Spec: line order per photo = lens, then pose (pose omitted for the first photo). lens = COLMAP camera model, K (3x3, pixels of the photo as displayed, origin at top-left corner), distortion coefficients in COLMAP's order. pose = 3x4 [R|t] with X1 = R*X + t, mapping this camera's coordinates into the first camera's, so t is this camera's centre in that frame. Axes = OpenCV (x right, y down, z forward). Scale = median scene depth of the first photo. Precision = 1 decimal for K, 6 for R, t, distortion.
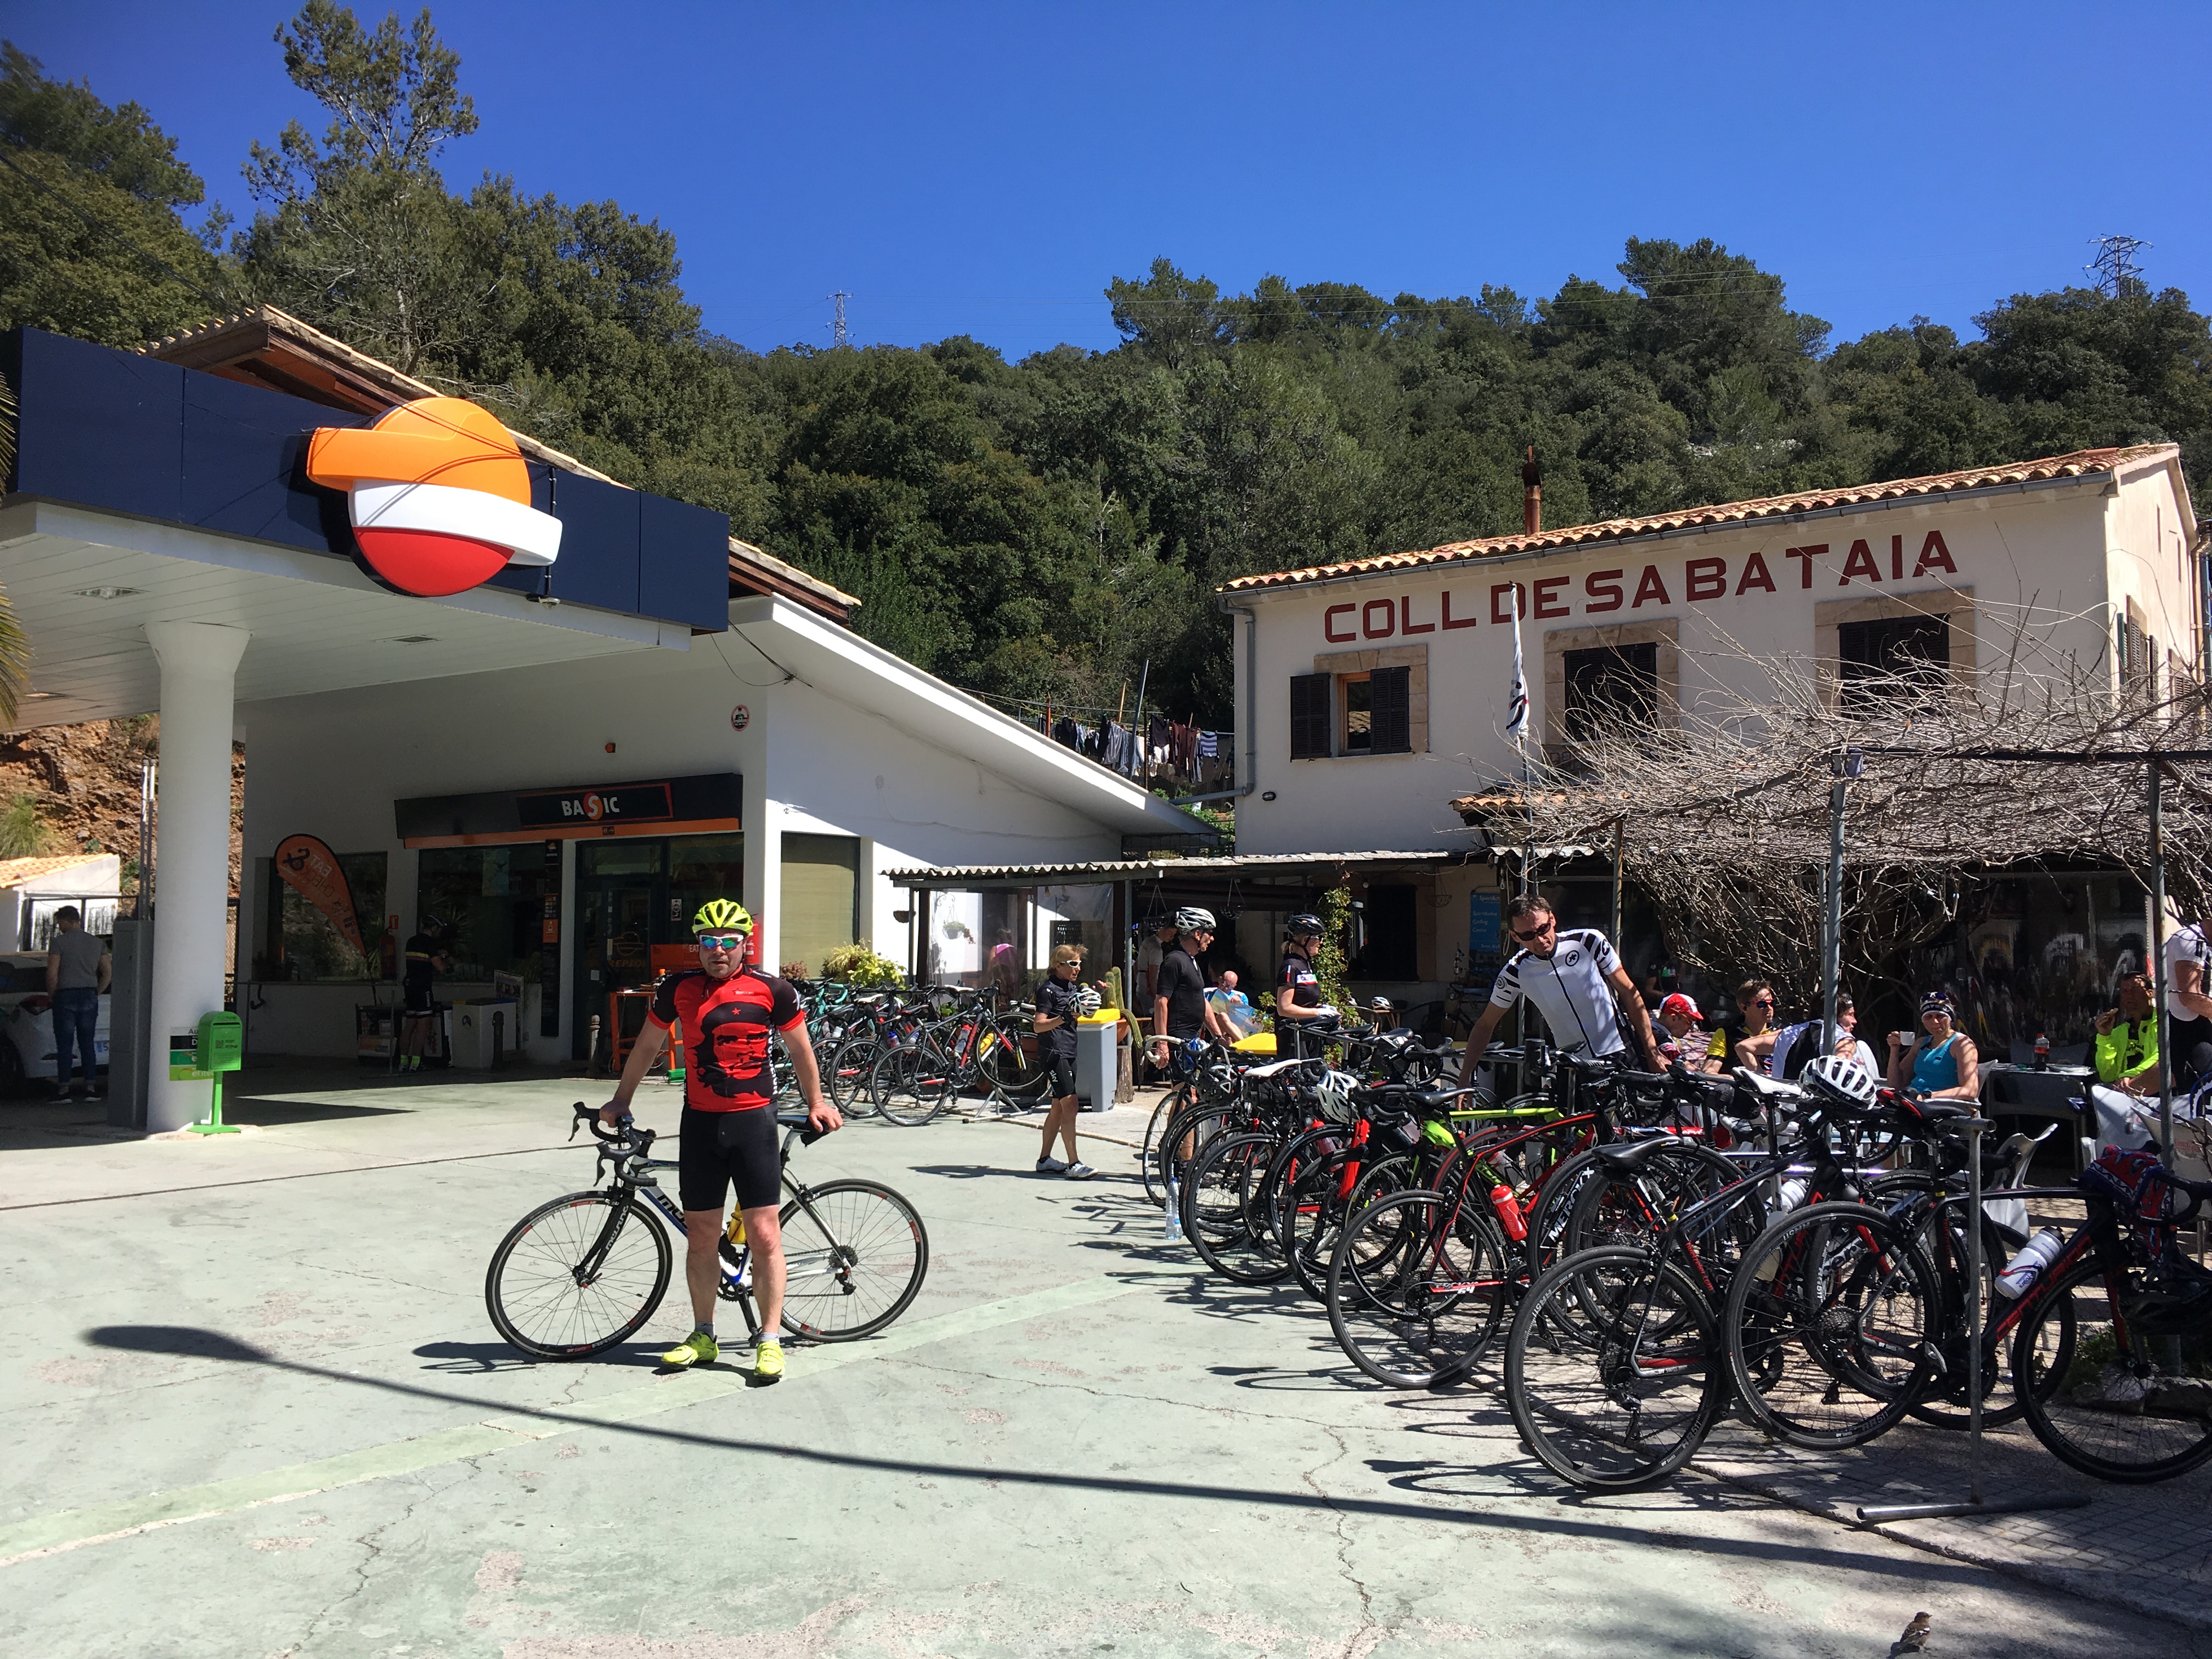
lens RADIAL K [[1879.3, 0, 1100.3], [0, 1879.3, 826.4], [0, 0, 1]] dist [0.083036, -0.109691]
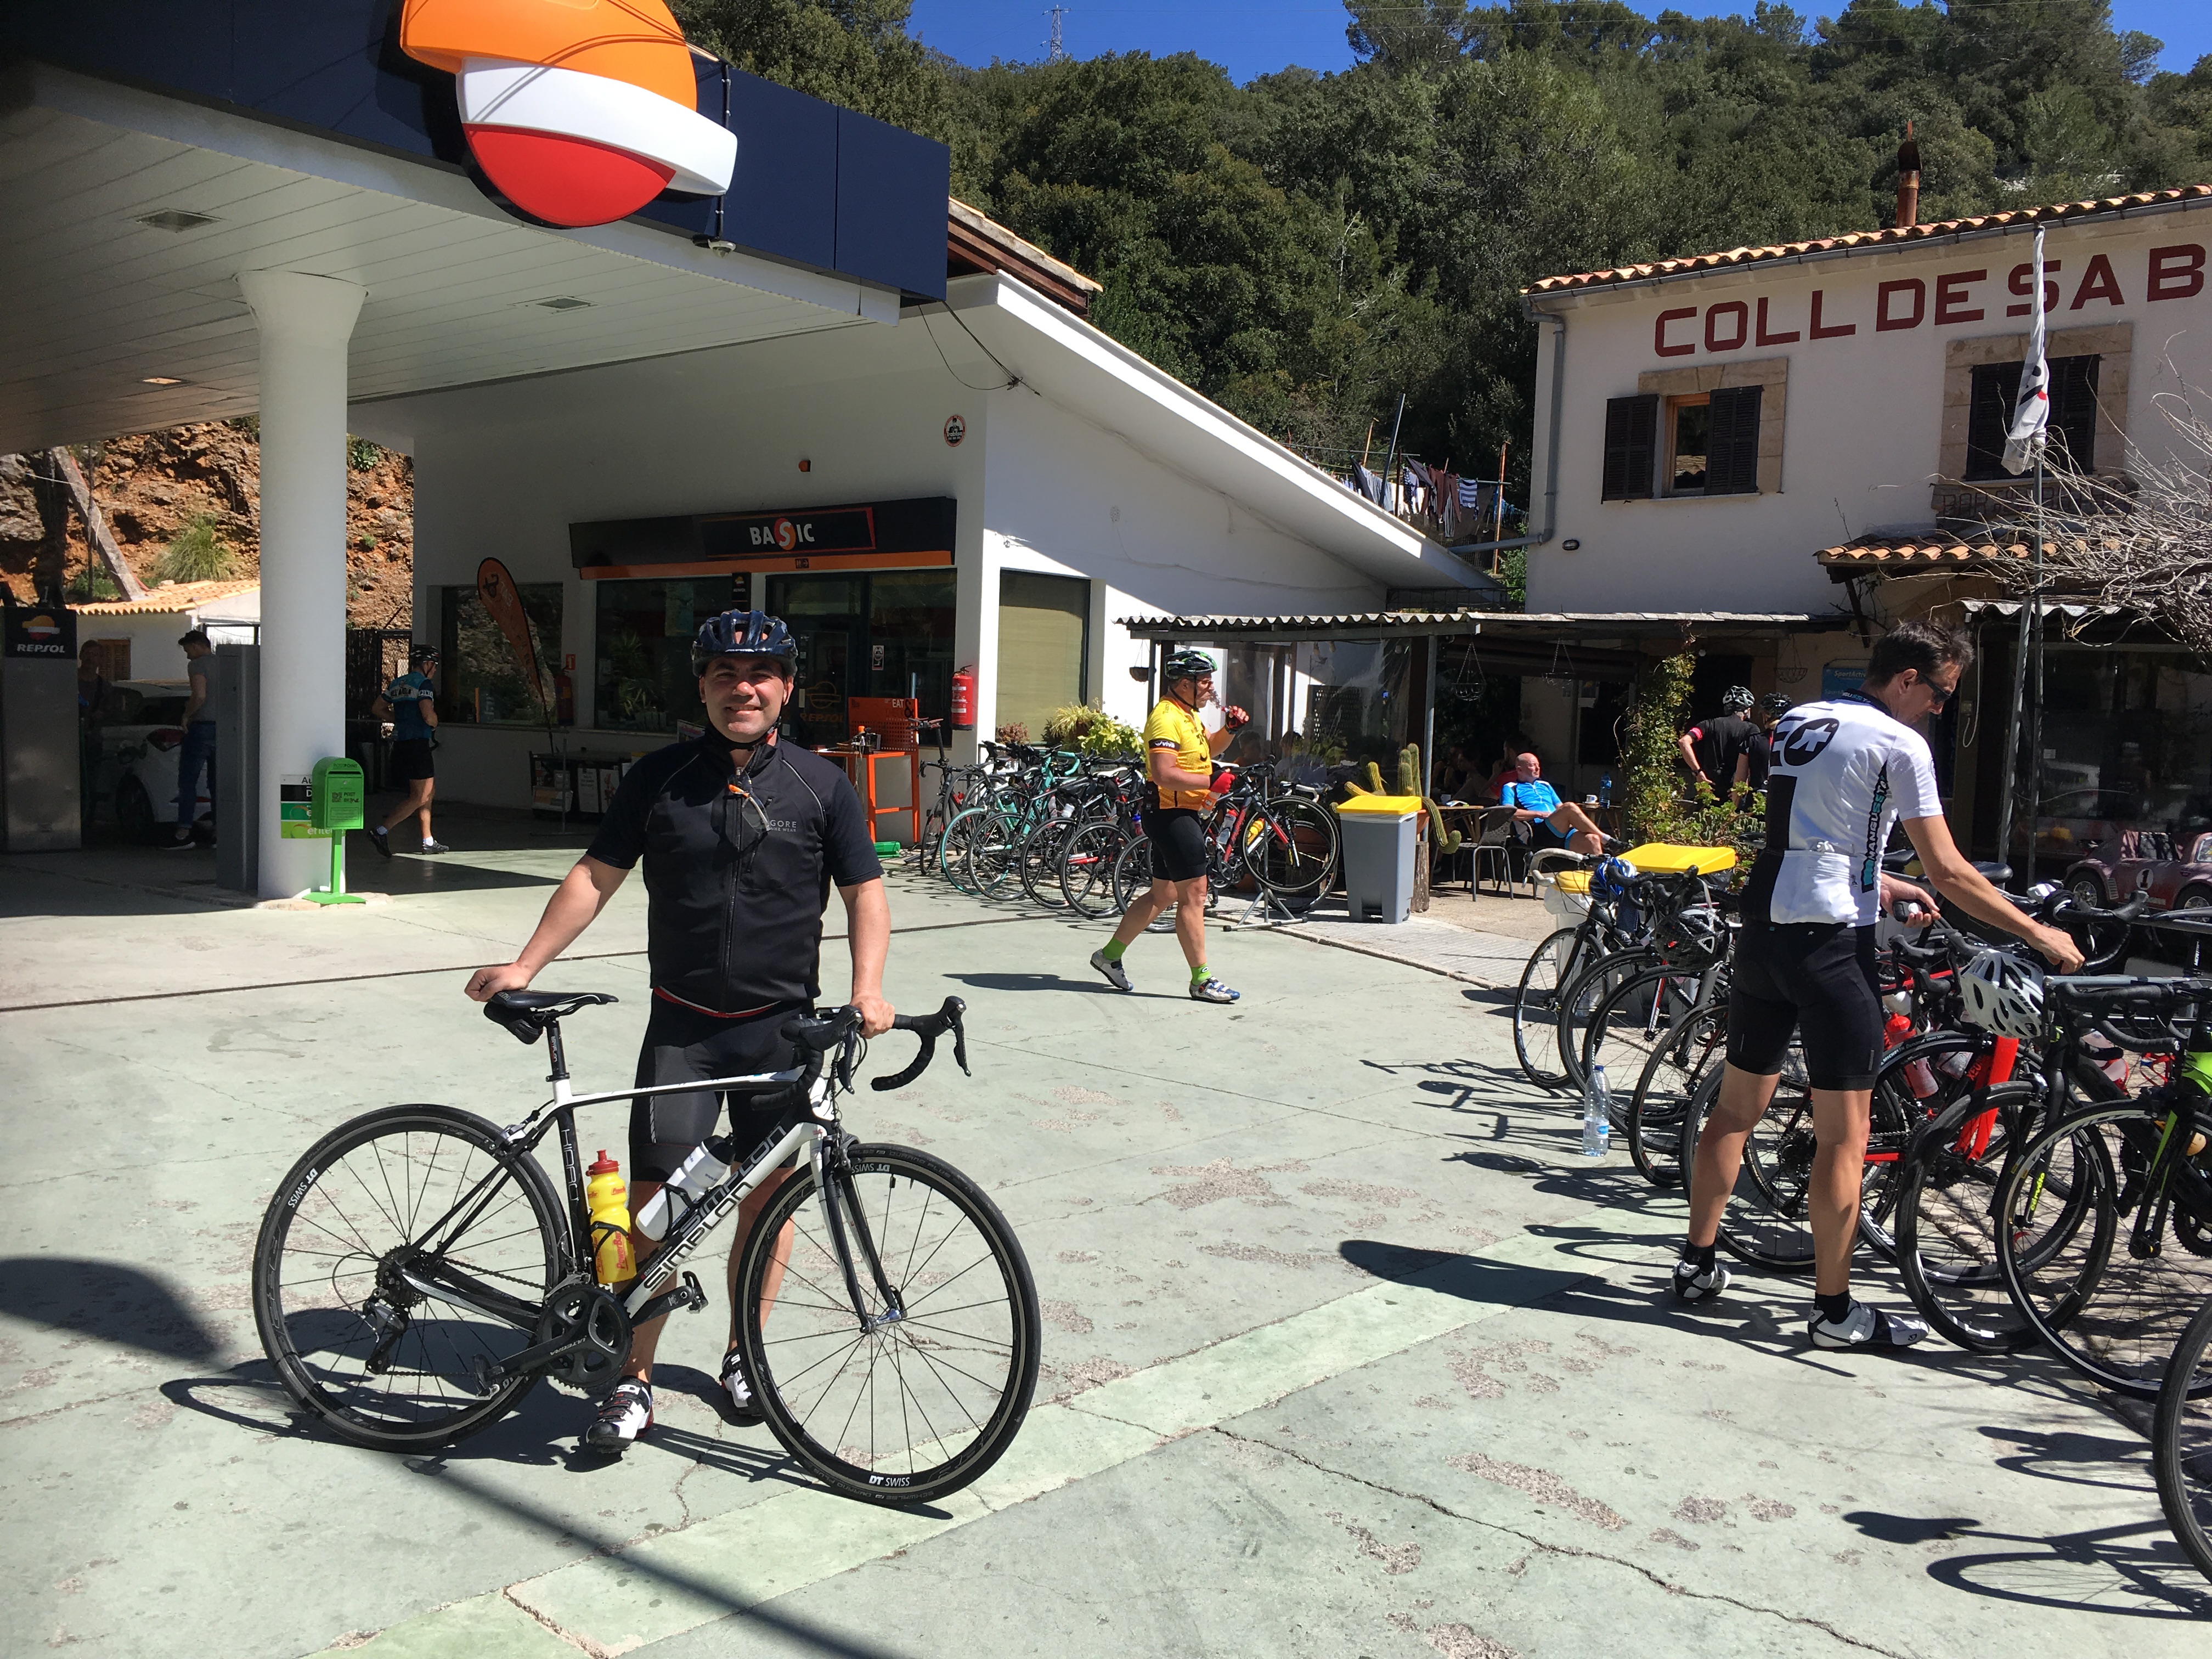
lens RADIAL K [[1879.3, 0, 1100.3], [0, 1879.3, 826.4], [0, 0, 1]] dist [0.083036, -0.109691]
pose [[0.994133, 0.040236, -0.100399, -0.030231], [-0.027530, 0.991790, 0.124875, 0.009187], [0.104599, -0.121378, 0.987080, 0.134029]]
